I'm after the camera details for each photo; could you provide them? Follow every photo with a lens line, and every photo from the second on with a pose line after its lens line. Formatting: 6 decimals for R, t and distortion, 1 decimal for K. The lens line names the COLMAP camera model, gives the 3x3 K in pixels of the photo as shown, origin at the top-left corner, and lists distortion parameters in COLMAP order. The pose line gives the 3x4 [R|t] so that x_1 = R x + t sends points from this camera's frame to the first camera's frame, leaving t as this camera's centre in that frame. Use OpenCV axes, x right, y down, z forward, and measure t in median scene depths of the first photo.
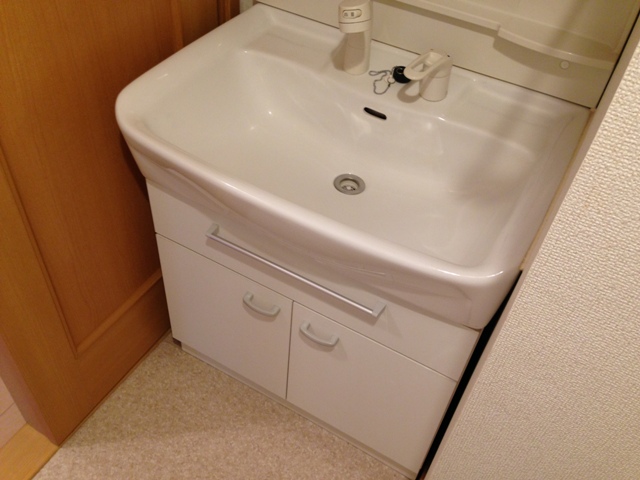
lens RADIAL K [[591.8, 0, 320.0], [0, 591.8, 240.0], [0, 0, 1]] dist [0.018808, -0.001074]
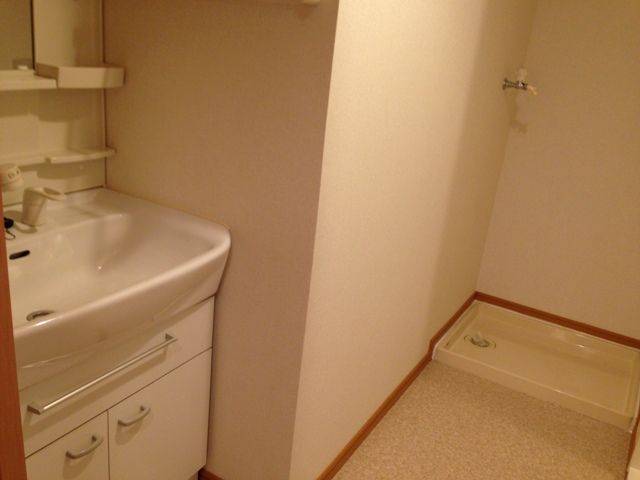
lens RADIAL K [[591.8, 0, 320.0], [0, 591.8, 240.0], [0, 0, 1]] dist [0.018808, -0.001074]
pose [[0.026206, -0.386633, 0.921861, -0.994132], [0.651054, 0.706386, 0.277754, -0.180970], [-0.758579, 0.592903, 0.270230, 0.232858]]
